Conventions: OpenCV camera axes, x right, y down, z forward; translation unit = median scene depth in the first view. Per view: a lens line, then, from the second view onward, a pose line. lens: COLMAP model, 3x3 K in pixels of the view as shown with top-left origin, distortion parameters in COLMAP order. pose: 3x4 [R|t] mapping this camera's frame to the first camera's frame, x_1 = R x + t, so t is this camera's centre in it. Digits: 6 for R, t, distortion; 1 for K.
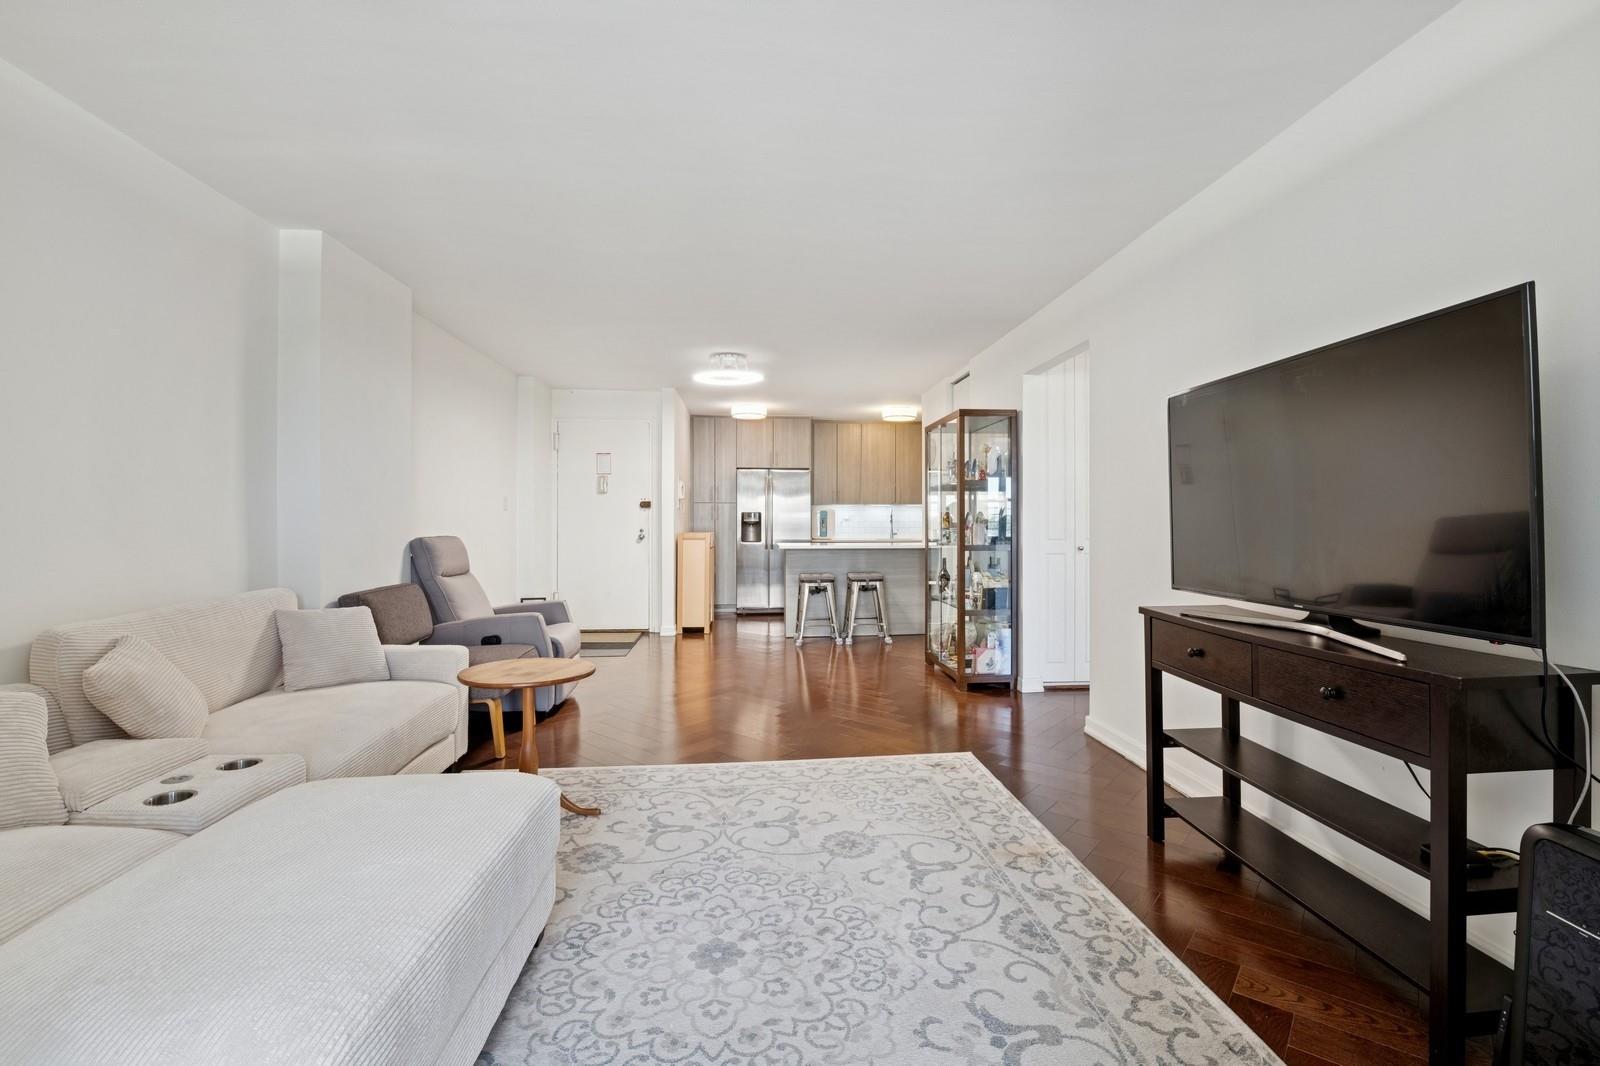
lens RADIAL K [[686.3, 0, 818.6], [0, 686.3, 520.7], [0, 0, 1]] dist [-0.011169, -0.000980]
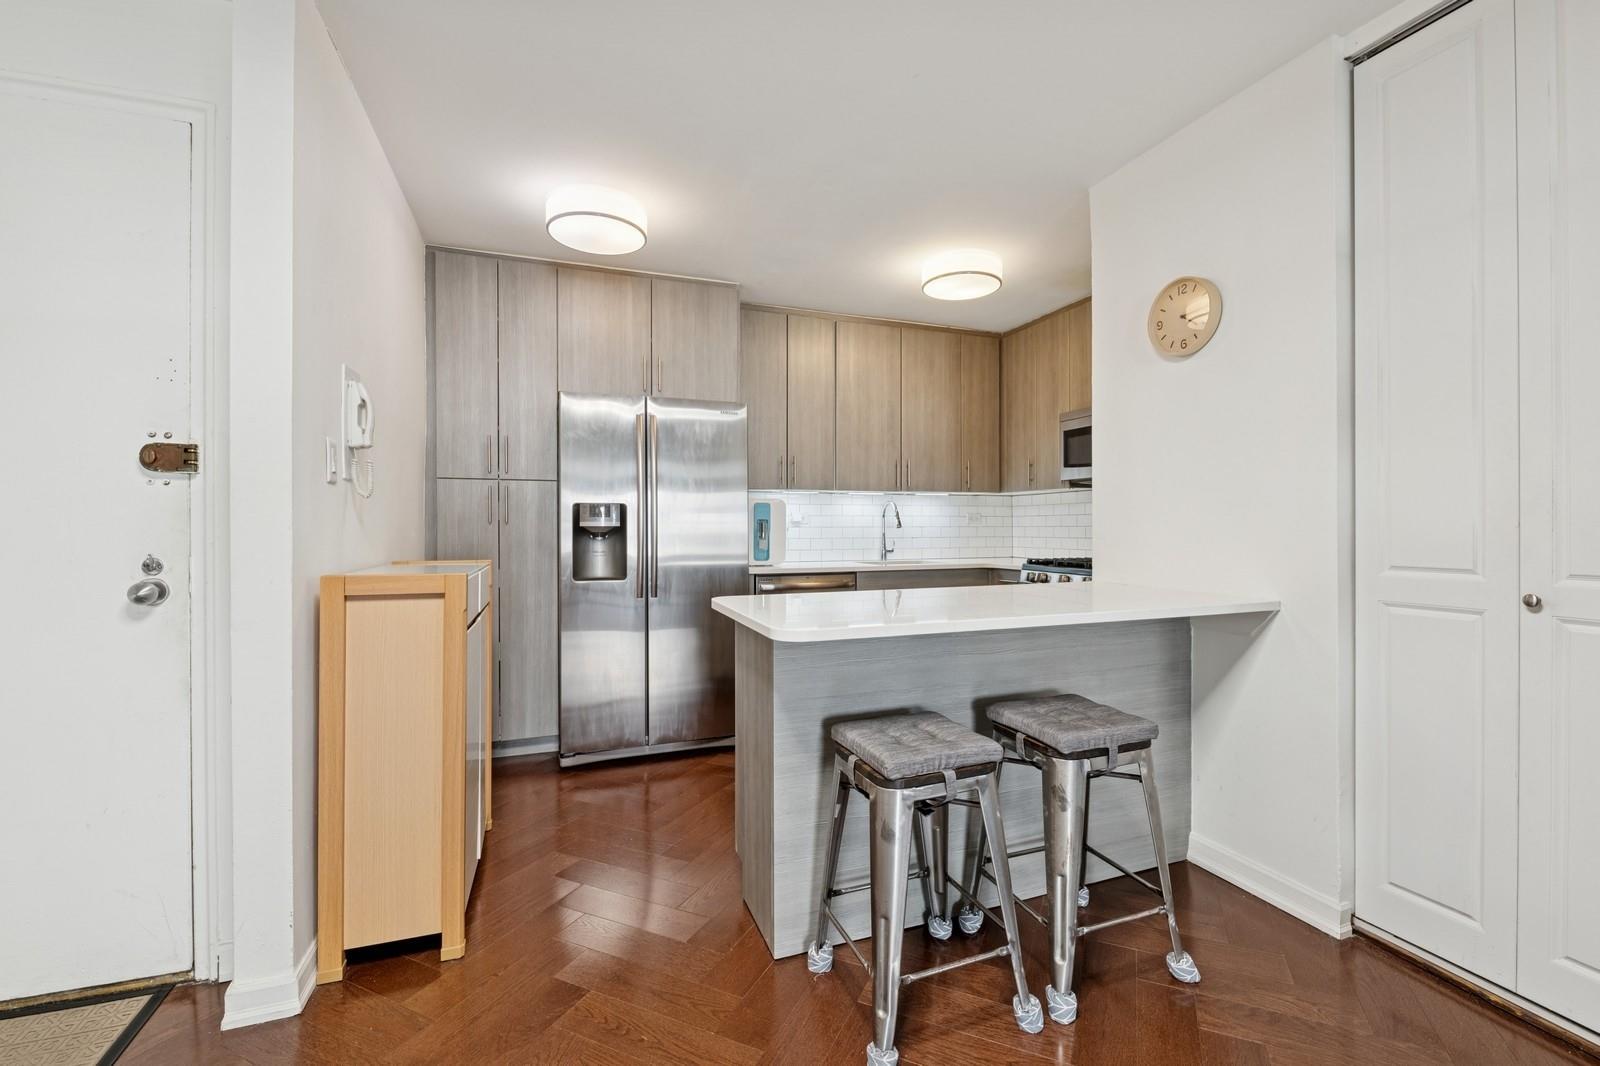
lens RADIAL K [[686.3, 0, 818.6], [0, 686.3, 520.7], [0, 0, 1]] dist [-0.011169, -0.000980]
pose [[0.965018, -0.000228, 0.262183, -0.081840], [0.002780, 0.999952, -0.009364, 0.001677], [-0.262168, 0.009766, 0.964973, 0.605647]]
